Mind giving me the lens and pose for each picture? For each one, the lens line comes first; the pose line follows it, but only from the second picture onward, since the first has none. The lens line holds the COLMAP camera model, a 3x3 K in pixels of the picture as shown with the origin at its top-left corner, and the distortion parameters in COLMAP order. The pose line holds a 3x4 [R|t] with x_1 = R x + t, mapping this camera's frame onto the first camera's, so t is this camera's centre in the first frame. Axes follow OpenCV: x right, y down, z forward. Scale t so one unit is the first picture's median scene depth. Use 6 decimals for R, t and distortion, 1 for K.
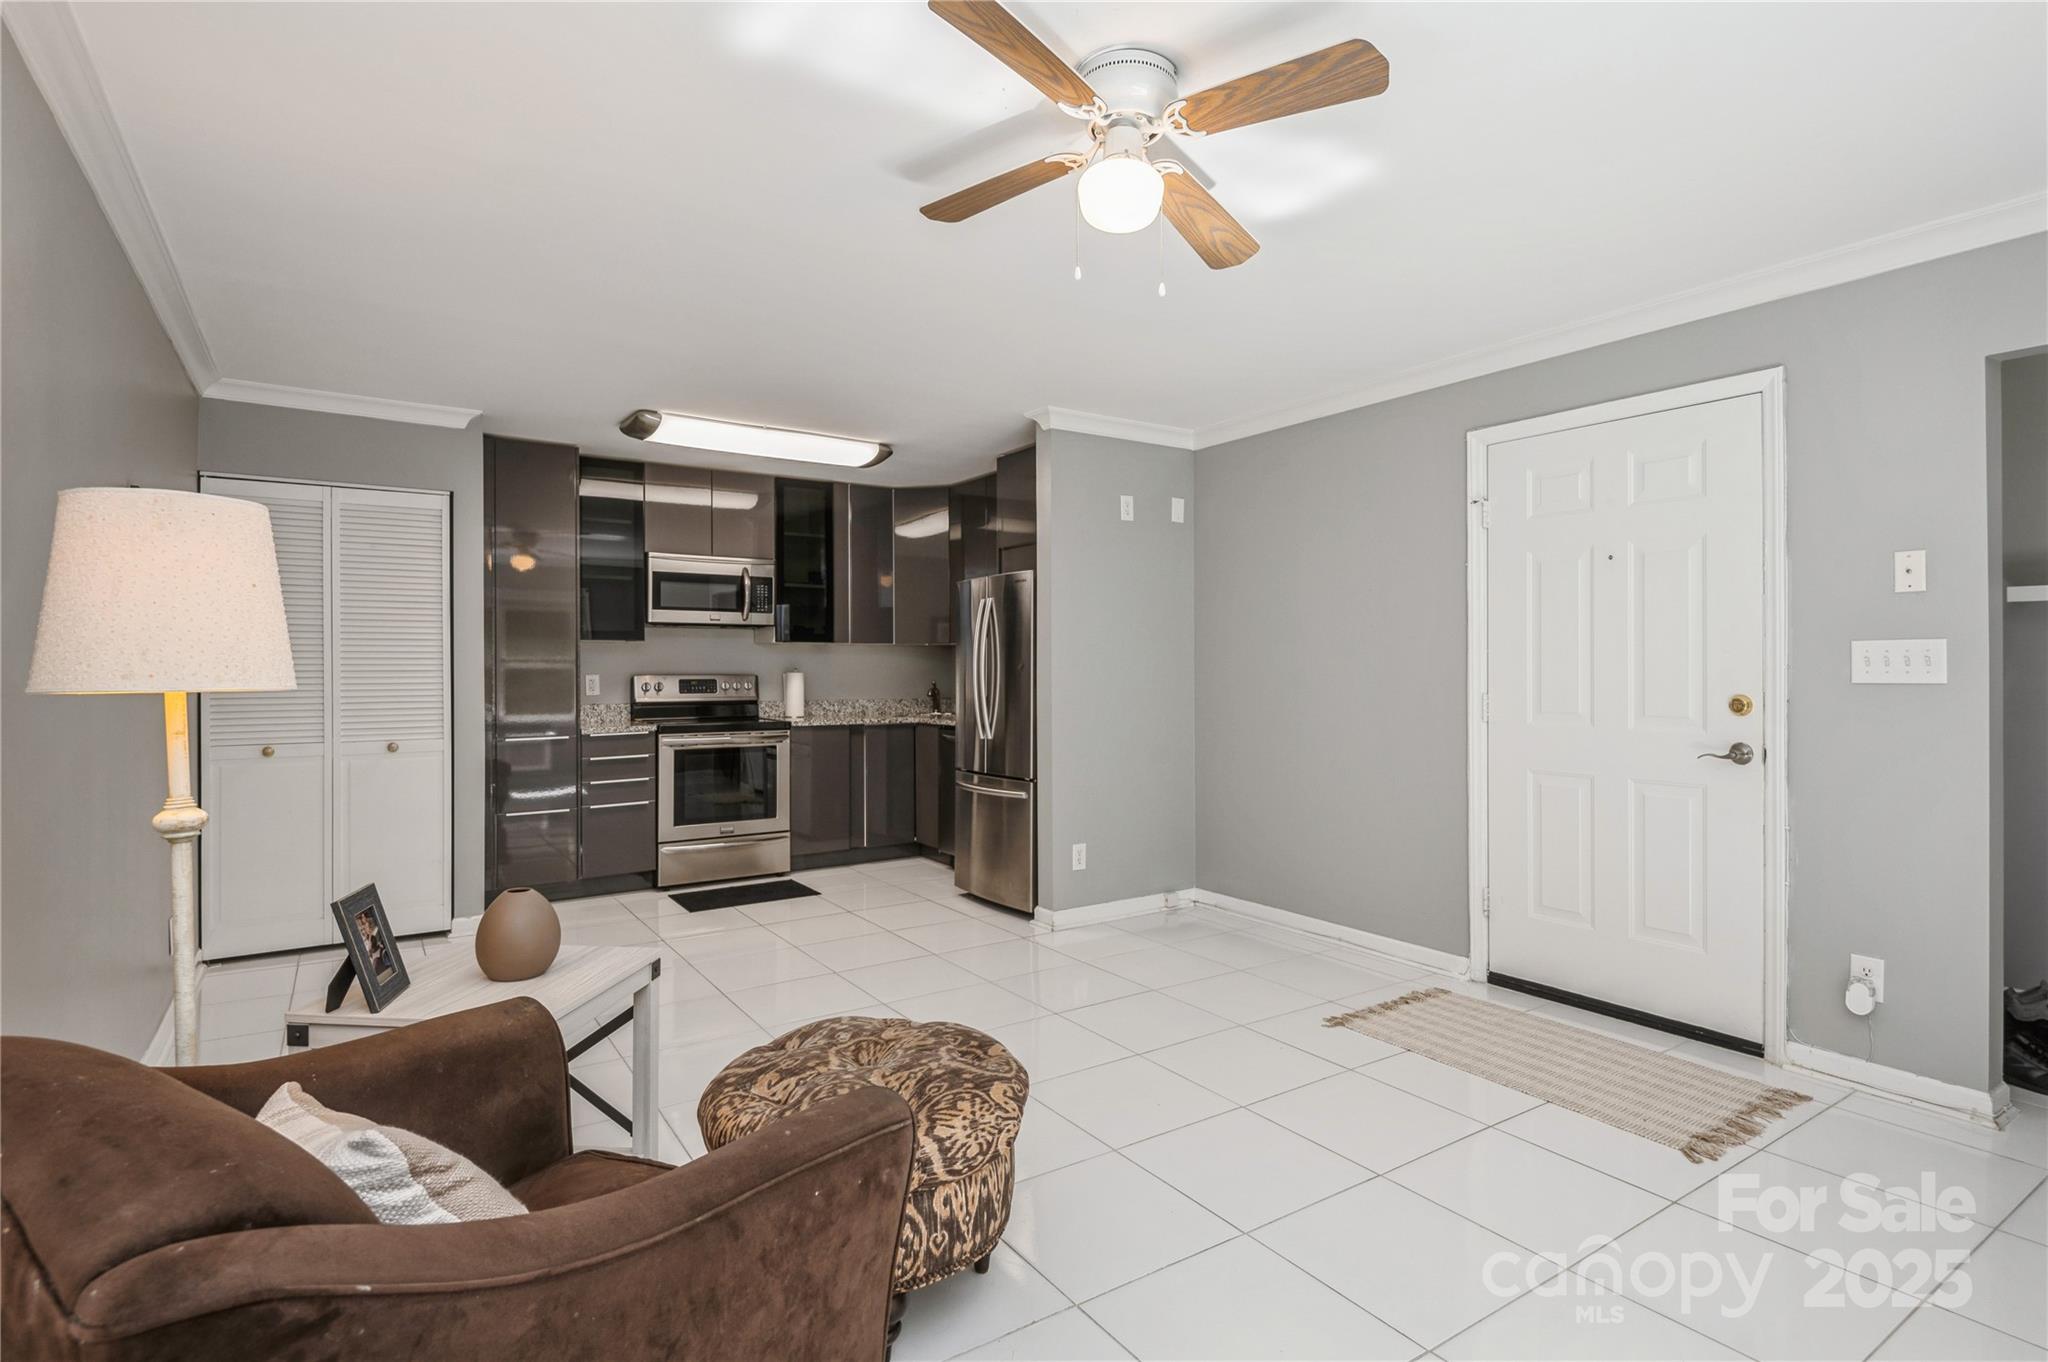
lens RADIAL K [[1018.1, 0, 1026.5], [0, 1018.1, 665.0], [0, 0, 1]] dist [0.017369, -0.013453]
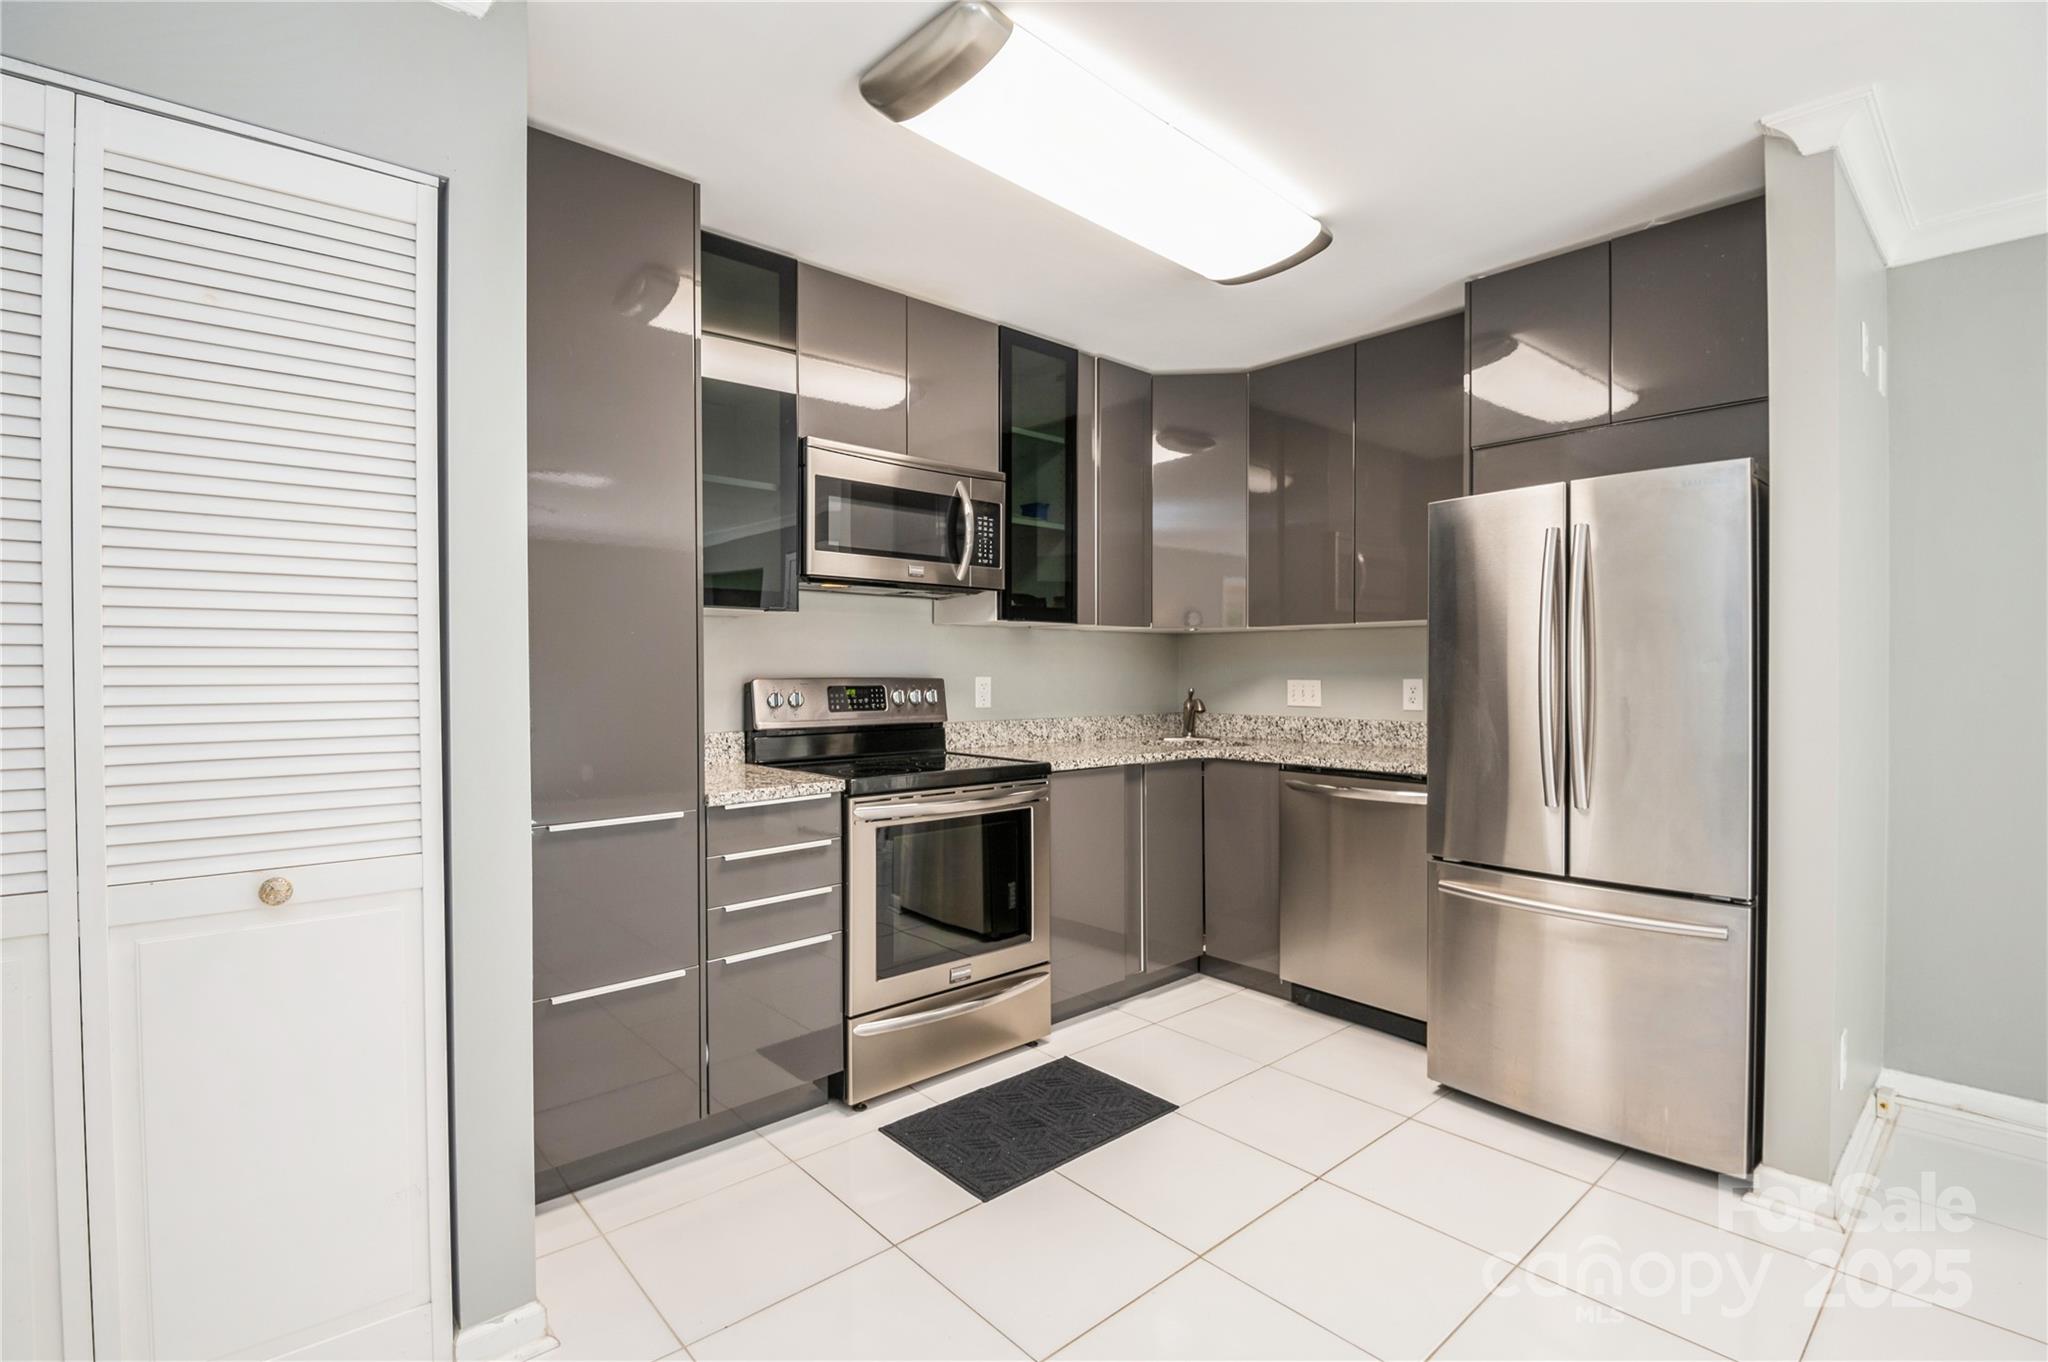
lens RADIAL K [[942.3, 0, 1015.6], [0, 942.3, 676.9], [0, 0, 1]] dist [0.005475, -0.016478]
pose [[0.990771, 0.002016, 0.135530, -0.485747], [-0.002822, 0.999979, 0.005755, 0.009375], [-0.135516, -0.006085, 0.990756, 0.764120]]
